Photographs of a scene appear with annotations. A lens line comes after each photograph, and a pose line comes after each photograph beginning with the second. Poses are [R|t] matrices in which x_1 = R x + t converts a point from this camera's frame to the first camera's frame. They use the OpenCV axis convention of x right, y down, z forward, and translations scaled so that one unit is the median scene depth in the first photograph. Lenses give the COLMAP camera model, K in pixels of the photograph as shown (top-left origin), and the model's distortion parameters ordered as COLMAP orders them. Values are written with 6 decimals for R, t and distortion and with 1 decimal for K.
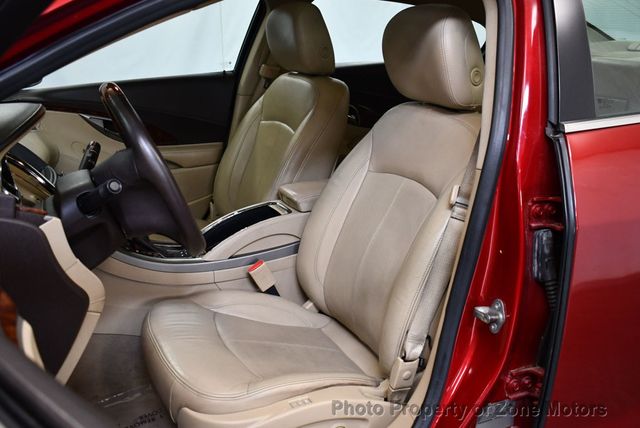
lens RADIAL K [[655.8, 0, 323.6], [0, 655.8, 214.0], [0, 0, 1]] dist [-0.079561, 0.000000]
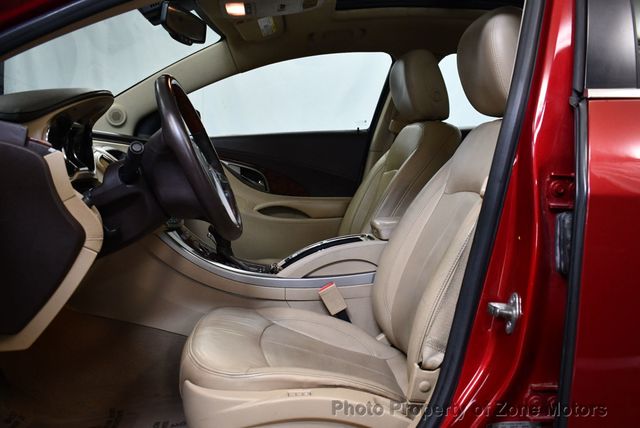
lens RADIAL K [[655.8, 0, 322.3], [0, 655.8, 213.7], [0, 0, 1]] dist [-0.079561, 0.000000]
pose [[0.935116, 0.035138, -0.352596, 0.305189], [-0.103657, 0.978669, -0.177376, 0.191381], [0.338842, 0.202416, 0.918811, 0.093404]]
